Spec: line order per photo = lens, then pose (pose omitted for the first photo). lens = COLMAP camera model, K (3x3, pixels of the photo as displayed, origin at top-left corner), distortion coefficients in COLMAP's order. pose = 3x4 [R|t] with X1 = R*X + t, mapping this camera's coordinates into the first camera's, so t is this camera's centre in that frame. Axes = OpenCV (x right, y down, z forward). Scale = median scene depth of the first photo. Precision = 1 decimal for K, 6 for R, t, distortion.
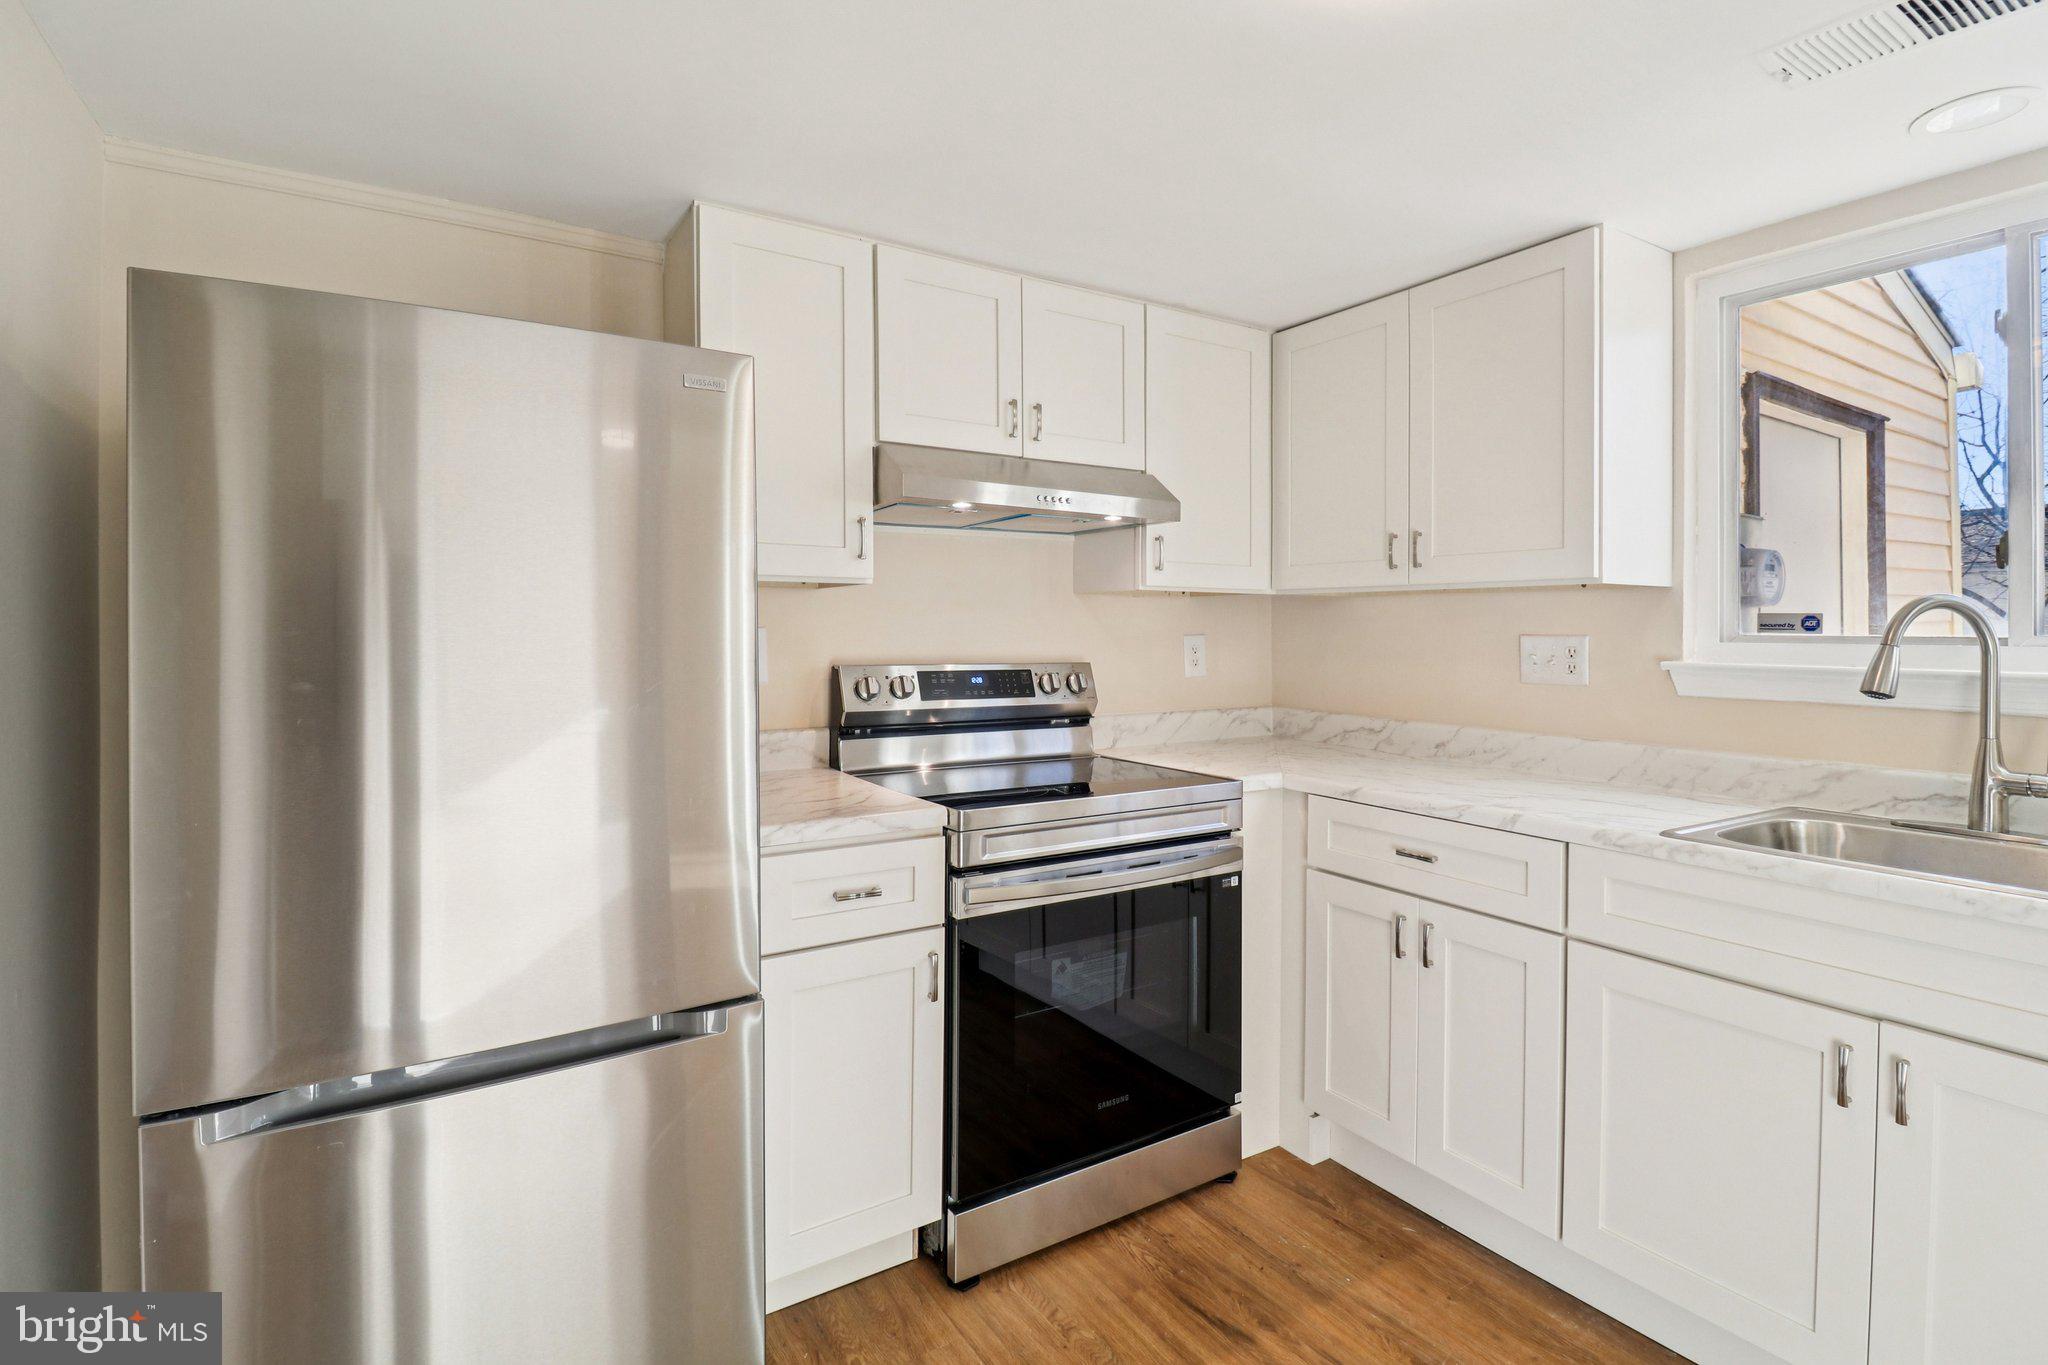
lens RADIAL K [[968.8, 0, 1015.2], [0, 968.8, 648.0], [0, 0, 1]] dist [0.009321, -0.014717]
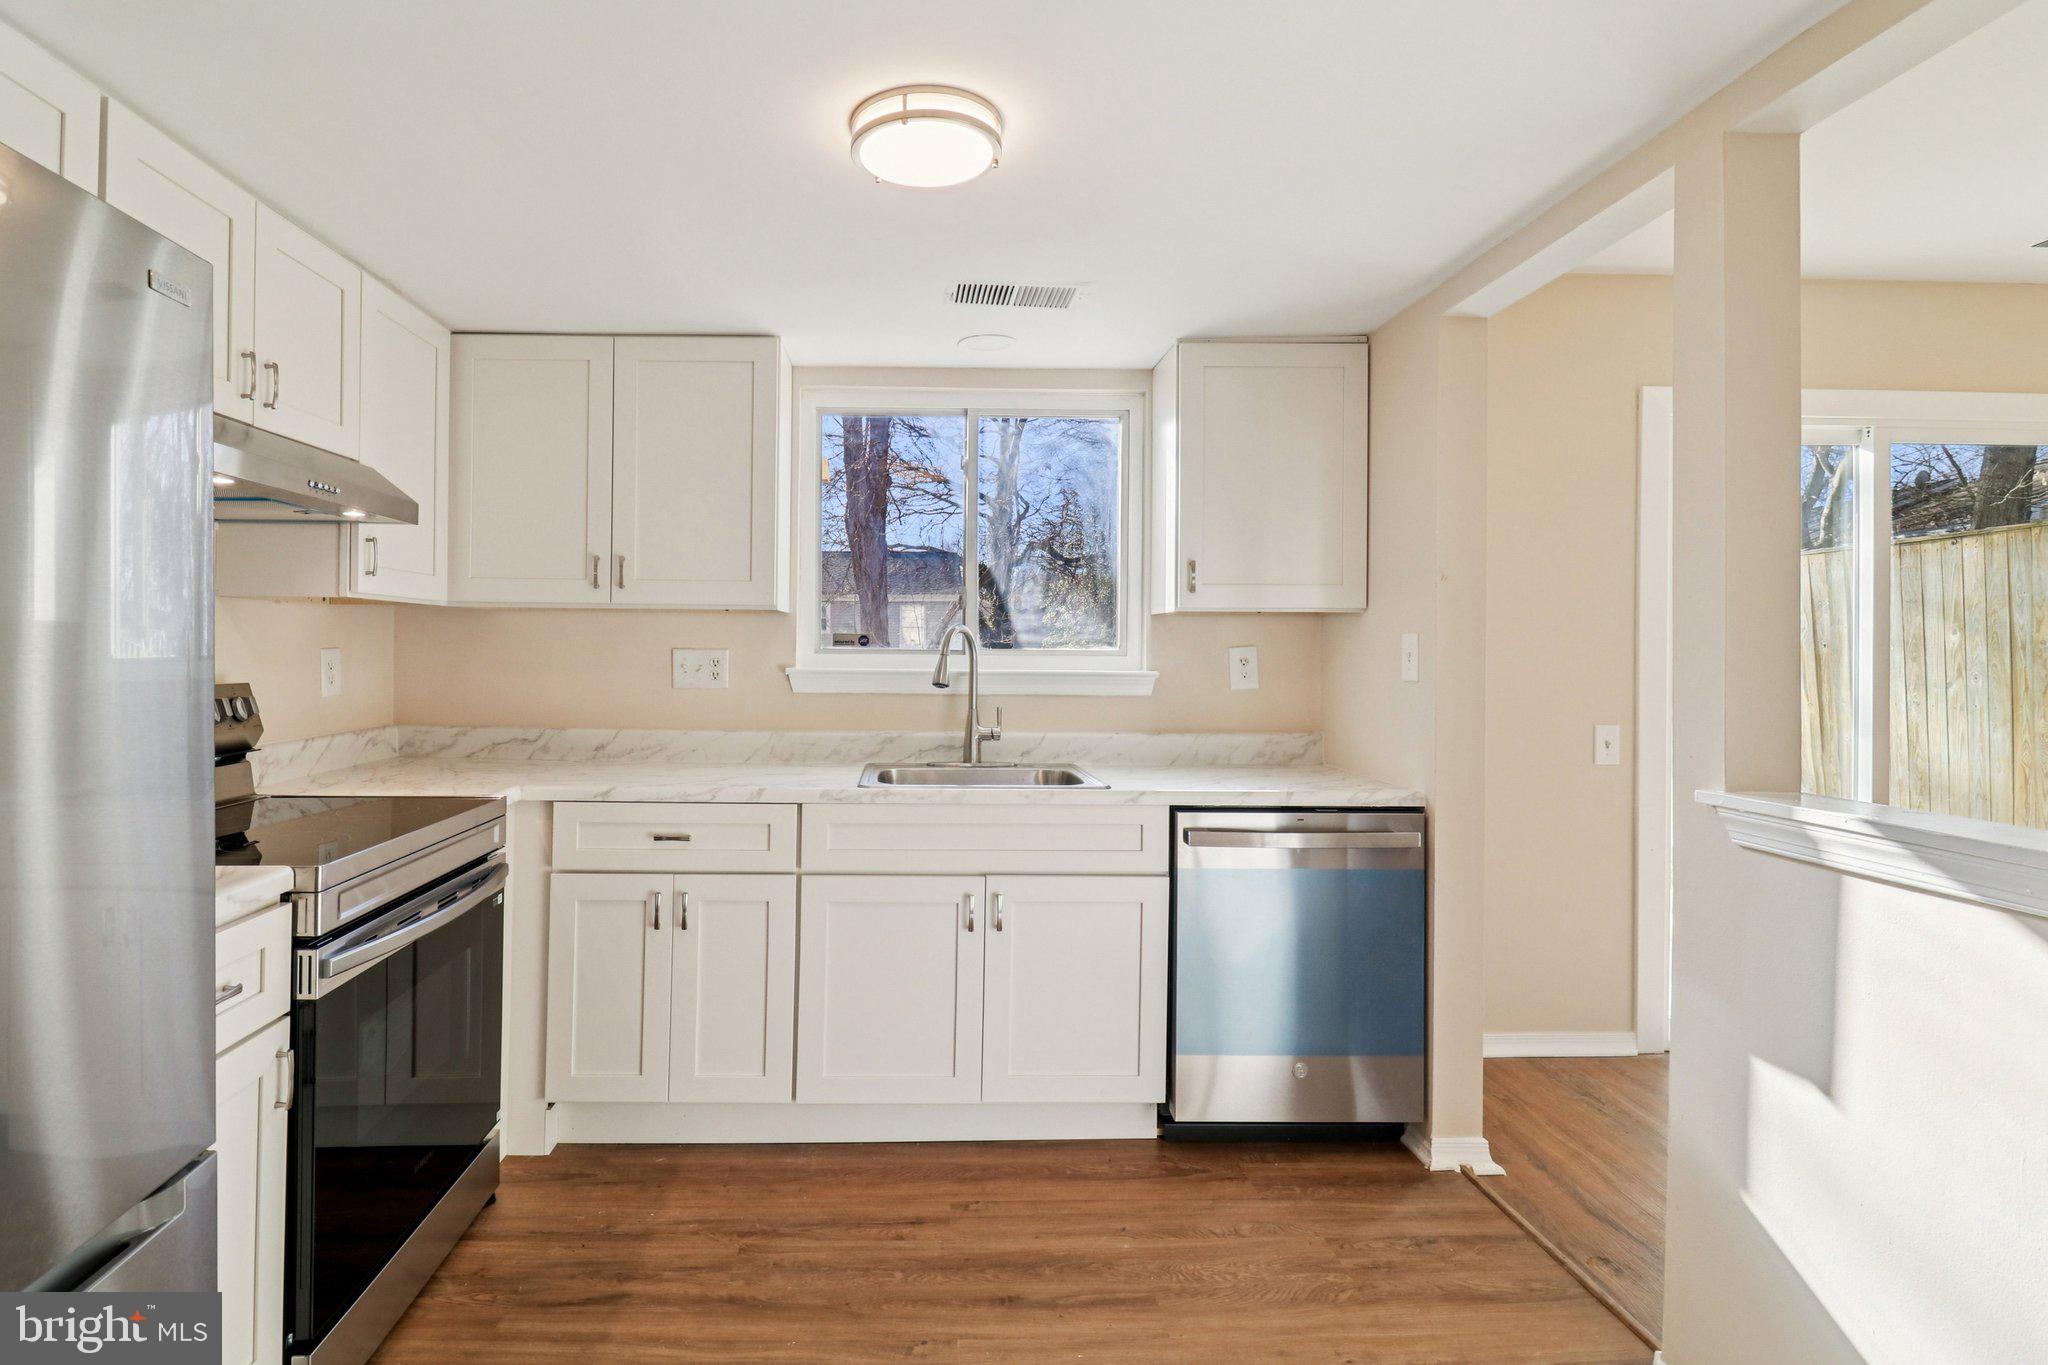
lens RADIAL K [[992.9, 0, 915.4], [0, 992.9, 687.6], [0, 0, 1]] dist [0.002087, -0.025107]
pose [[0.530016, -0.034504, 0.847285, -0.425431], [0.010275, 0.999360, 0.034269, -0.004832], [-0.847925, -0.009457, 0.530031, 0.115873]]
